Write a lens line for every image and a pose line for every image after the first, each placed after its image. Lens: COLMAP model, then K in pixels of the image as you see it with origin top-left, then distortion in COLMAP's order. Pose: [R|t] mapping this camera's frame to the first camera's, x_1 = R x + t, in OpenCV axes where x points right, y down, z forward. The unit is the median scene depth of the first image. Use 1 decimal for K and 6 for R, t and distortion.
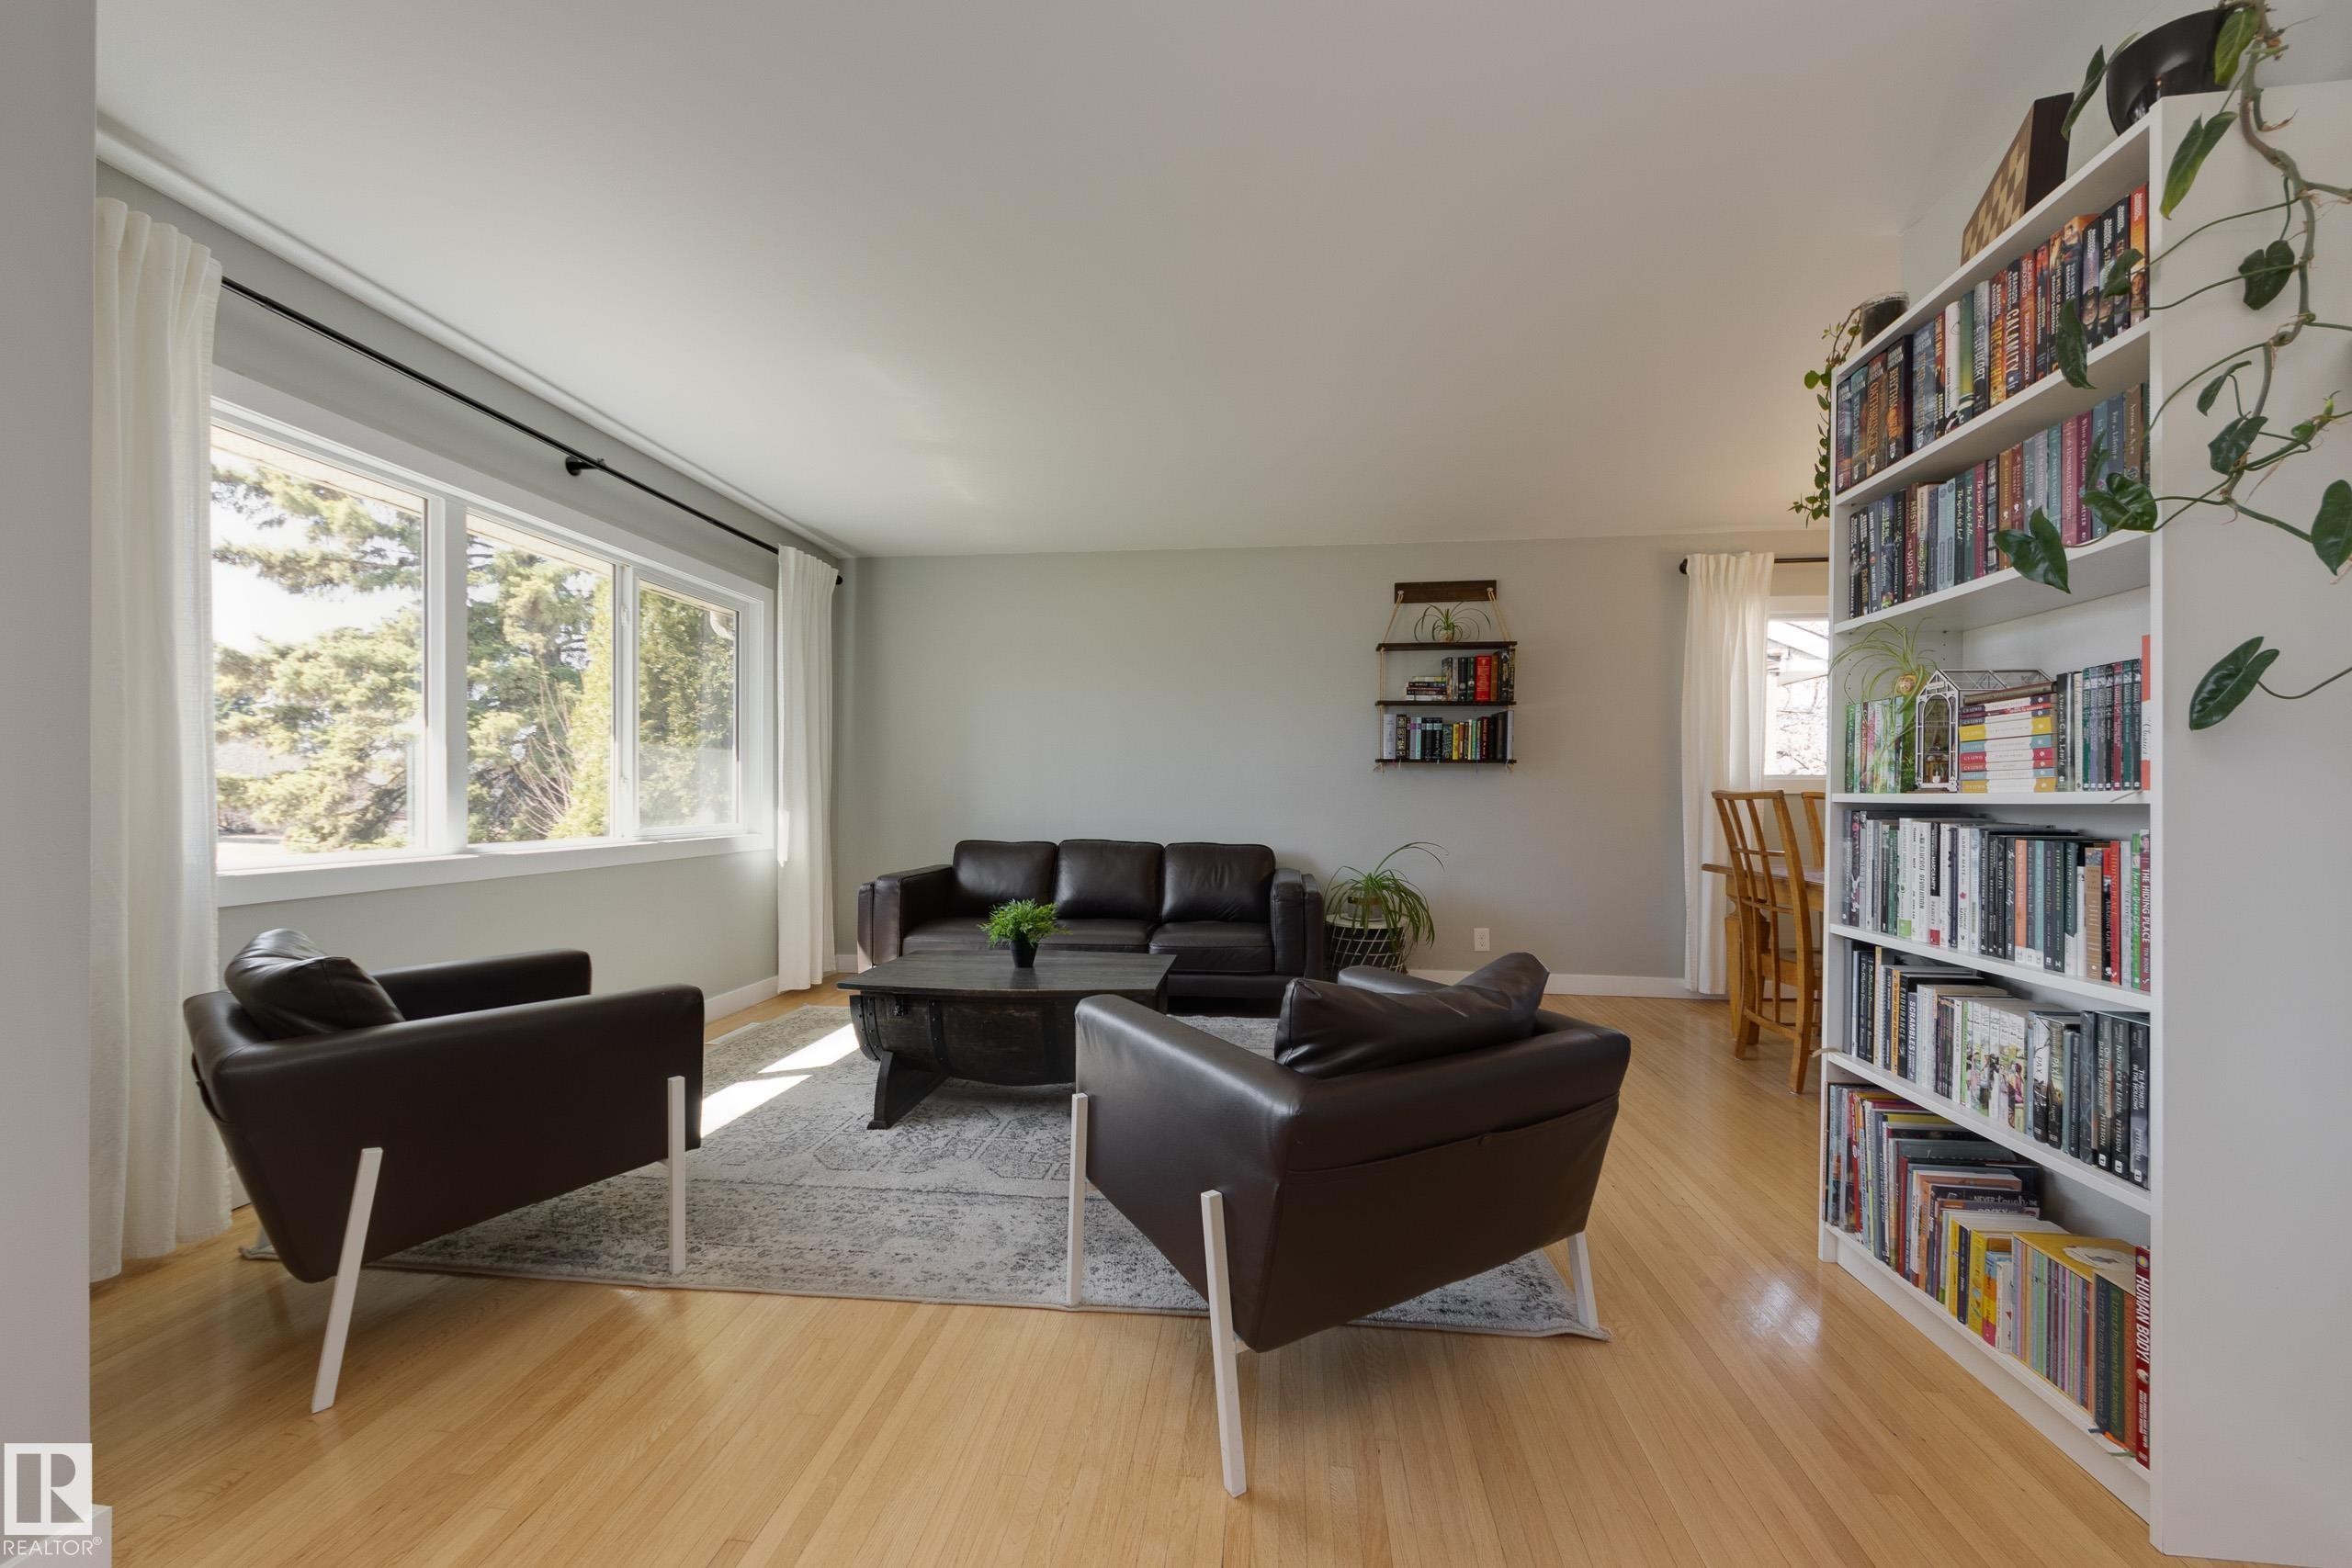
lens RADIAL K [[882.4, 0, 1180.8], [0, 882.4, 813.5], [0, 0, 1]] dist [0.025930, -0.012844]
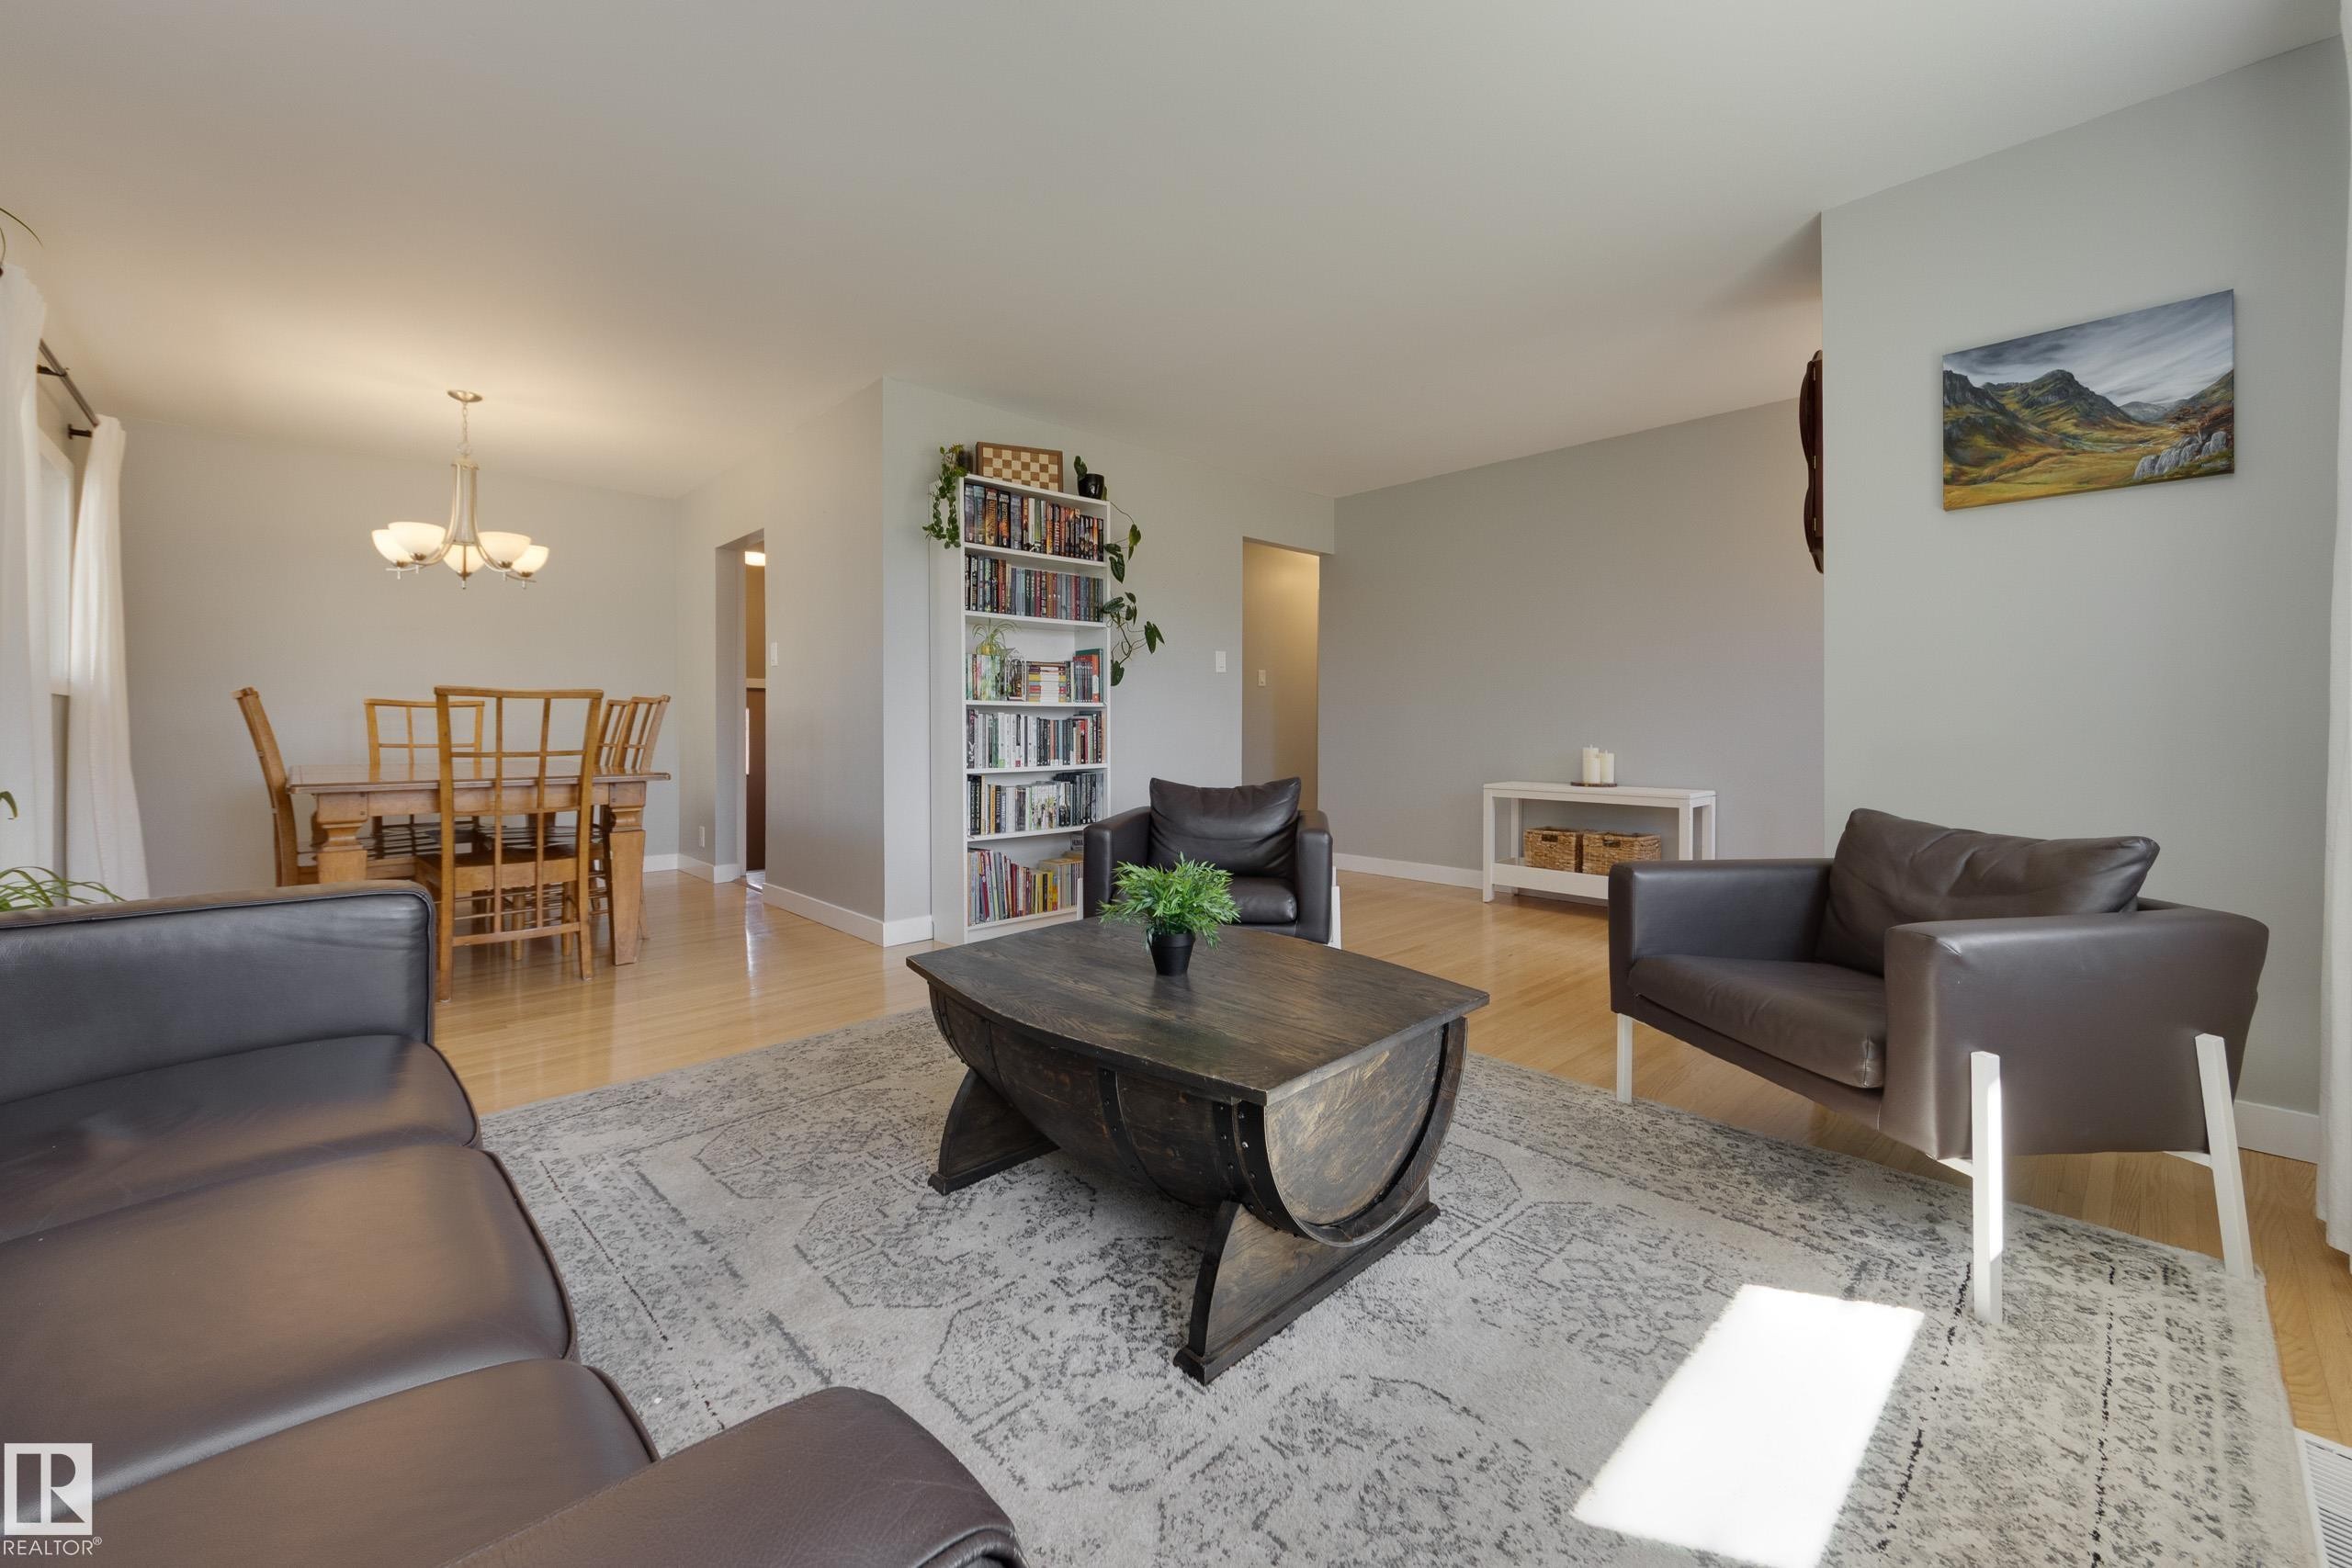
lens RADIAL K [[924.1, 0, 1186.7], [0, 924.1, 710.2], [0, 0, 1]] dist [0.000479, -0.000296]
pose [[-0.775776, 0.009910, 0.630931, -0.376773], [0.007973, 0.999951, -0.005903, 0.006824], [-0.630959, 0.000451, -0.775816, 0.969032]]
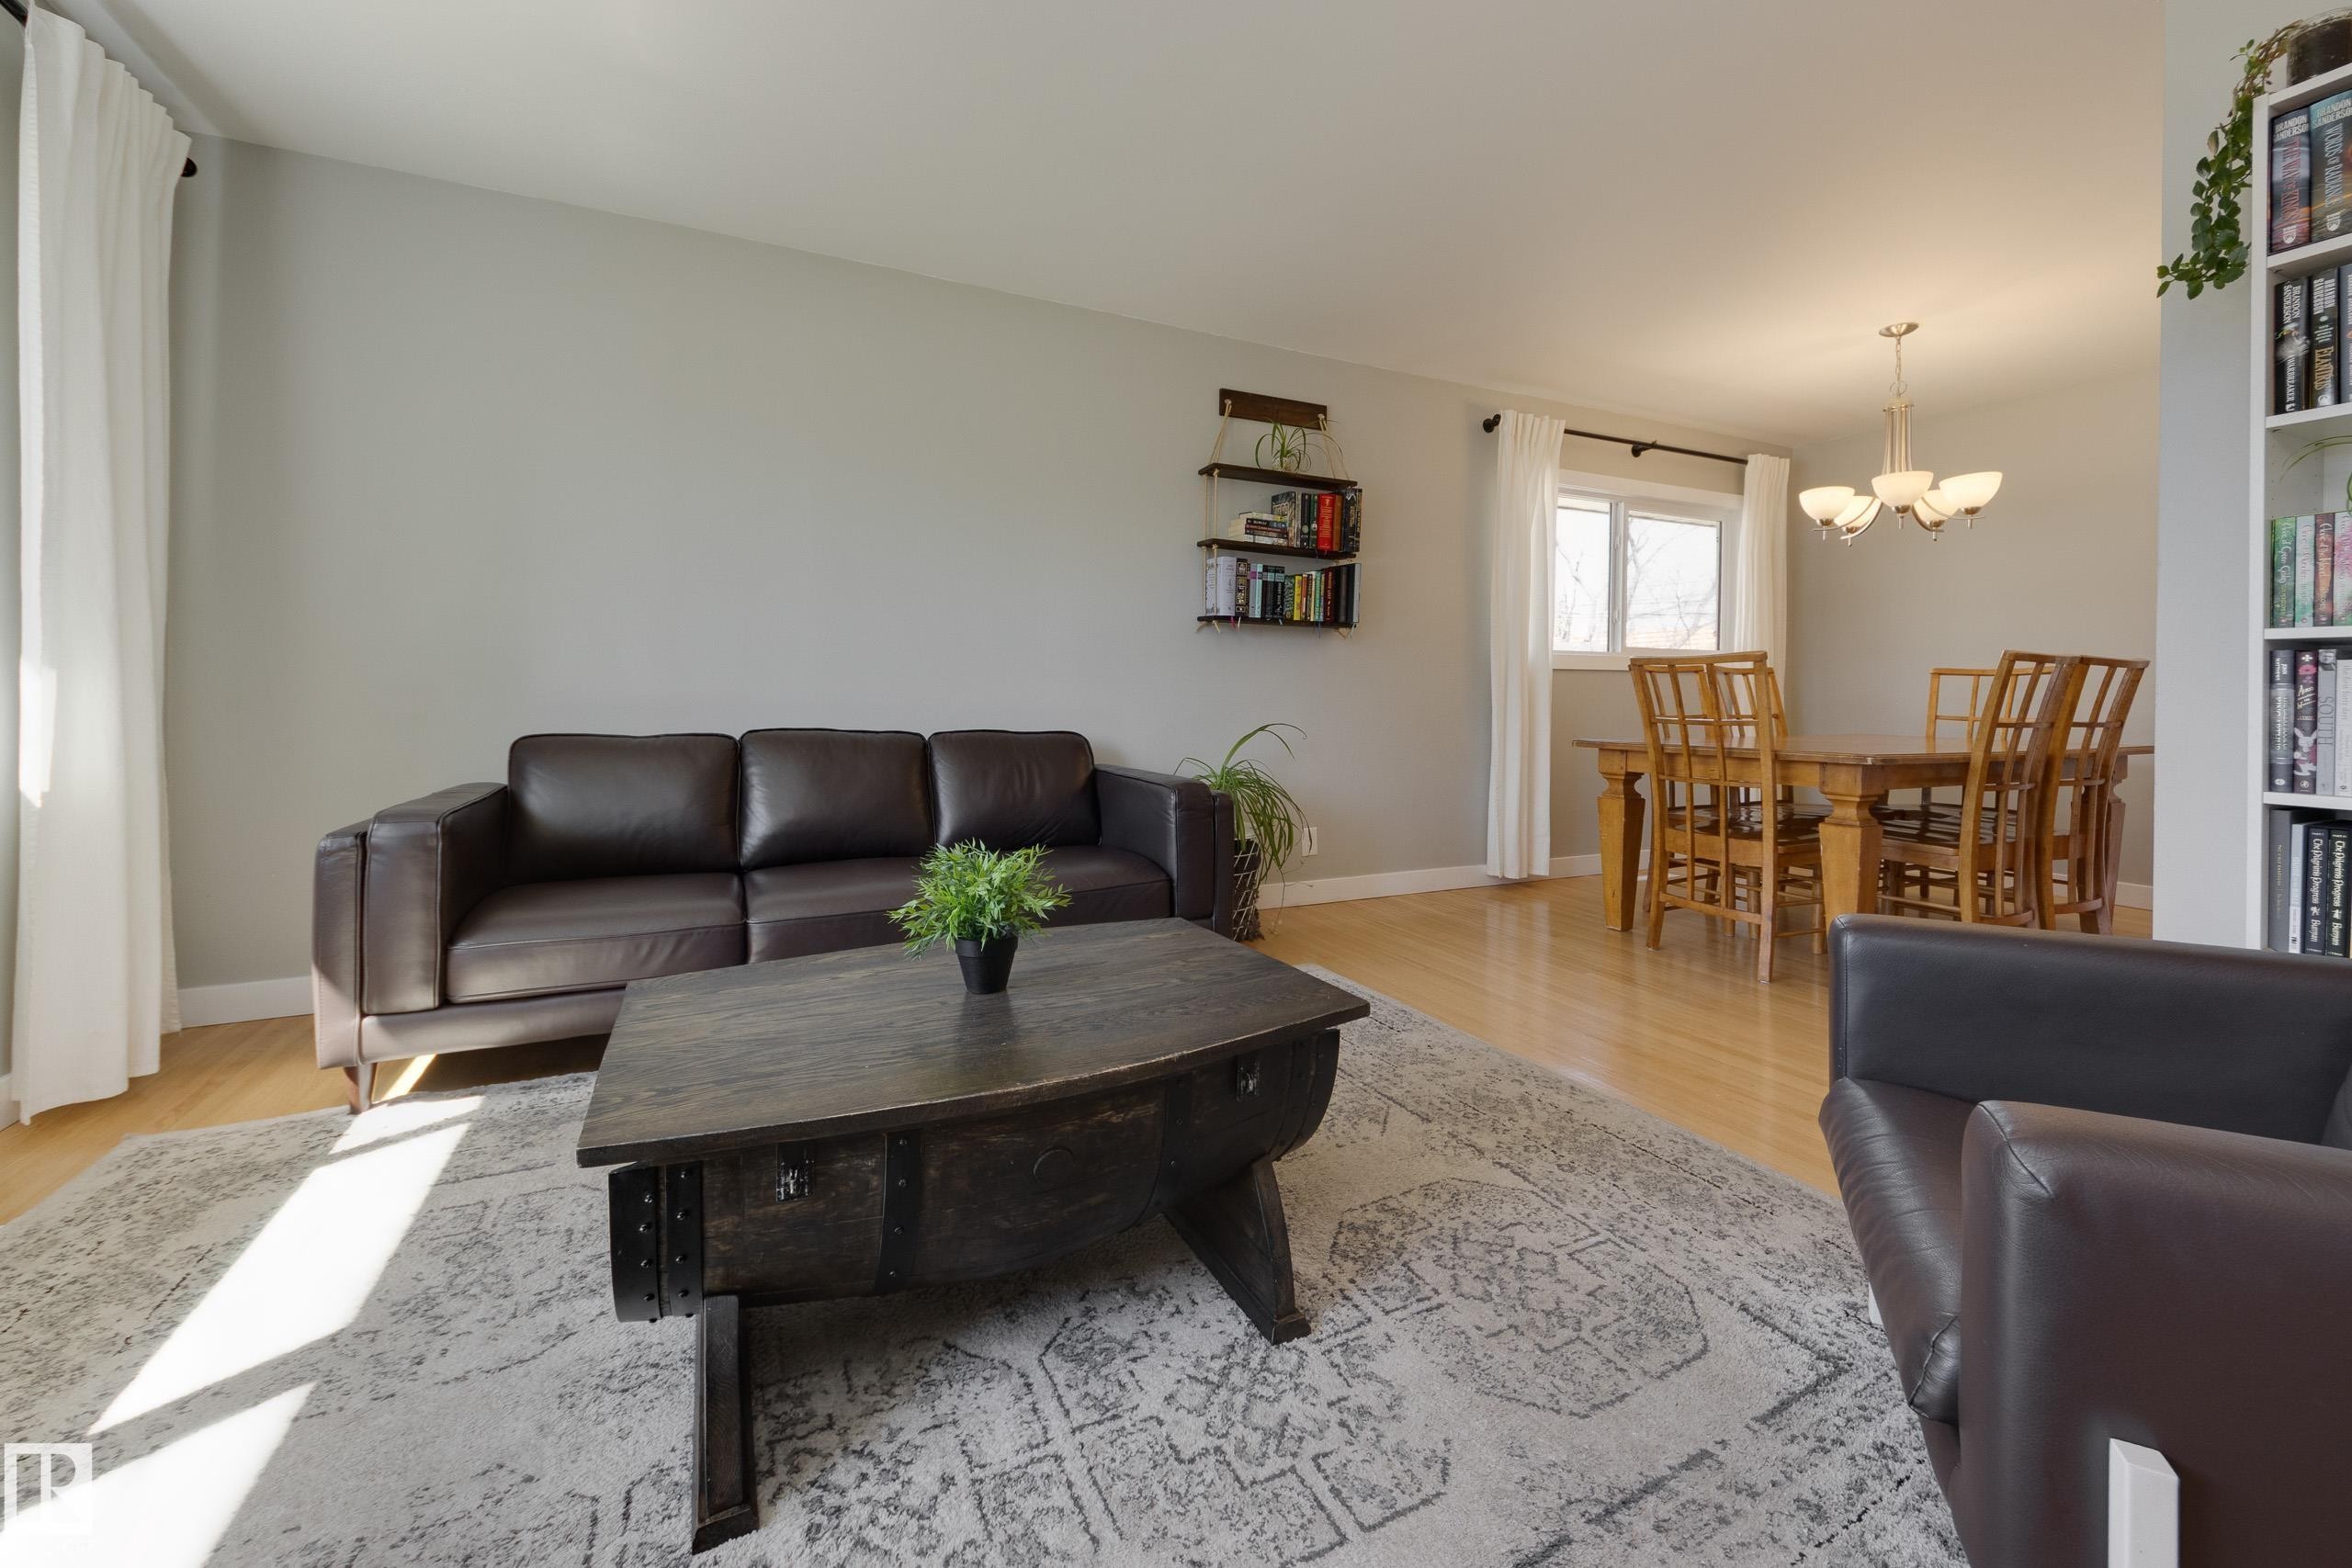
lens RADIAL K [[924.1, 0, 1186.7], [0, 924.1, 710.2], [0, 0, 1]] dist [0.000479, -0.000296]
pose [[0.840264, -0.005841, 0.542146, -0.233438], [0.006018, 0.999981, 0.001445, 0.018933], [-0.542144, 0.002048, 0.840283, 0.362741]]
